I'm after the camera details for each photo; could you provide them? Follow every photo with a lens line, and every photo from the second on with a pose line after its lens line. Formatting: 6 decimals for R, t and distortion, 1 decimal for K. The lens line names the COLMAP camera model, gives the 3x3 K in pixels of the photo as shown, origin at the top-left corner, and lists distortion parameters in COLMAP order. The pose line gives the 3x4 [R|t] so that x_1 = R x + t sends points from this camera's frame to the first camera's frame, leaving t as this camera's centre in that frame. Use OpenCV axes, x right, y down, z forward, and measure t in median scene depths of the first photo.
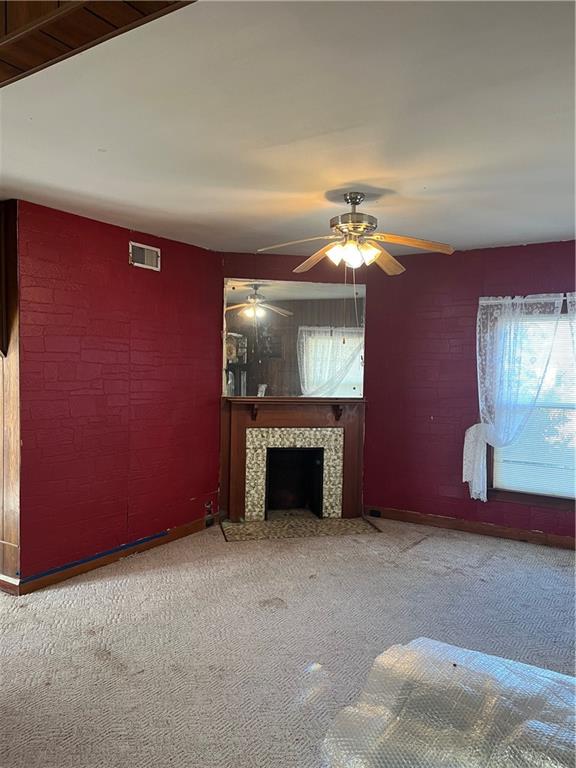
lens RADIAL K [[576.7, 0, 290.5], [0, 576.7, 381.4], [0, 0, 1]] dist [0.038703, -0.027293]
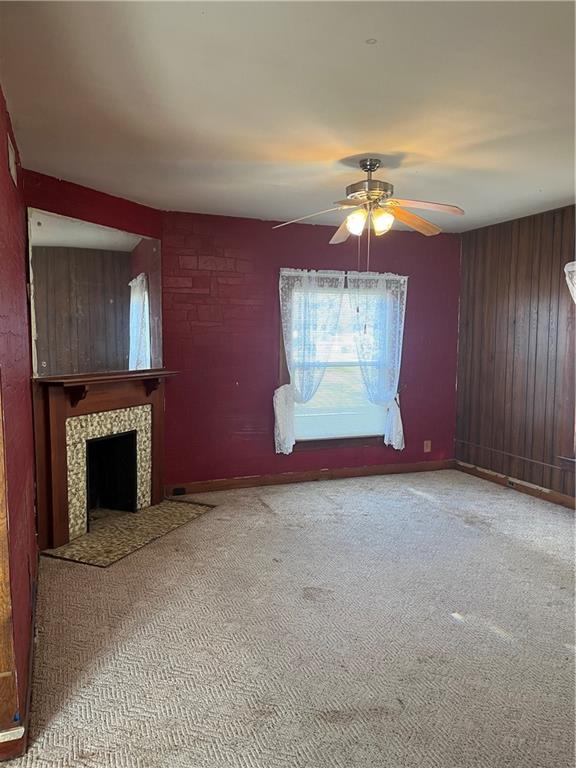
lens RADIAL K [[576.7, 0, 288.5], [0, 576.7, 385.6], [0, 0, 1]] dist [0.038703, -0.027293]
pose [[0.584219, -0.085846, 0.807043, -0.512965], [0.025324, 0.995834, 0.087596, -0.019894], [-0.811201, -0.030737, 0.583959, 0.333912]]
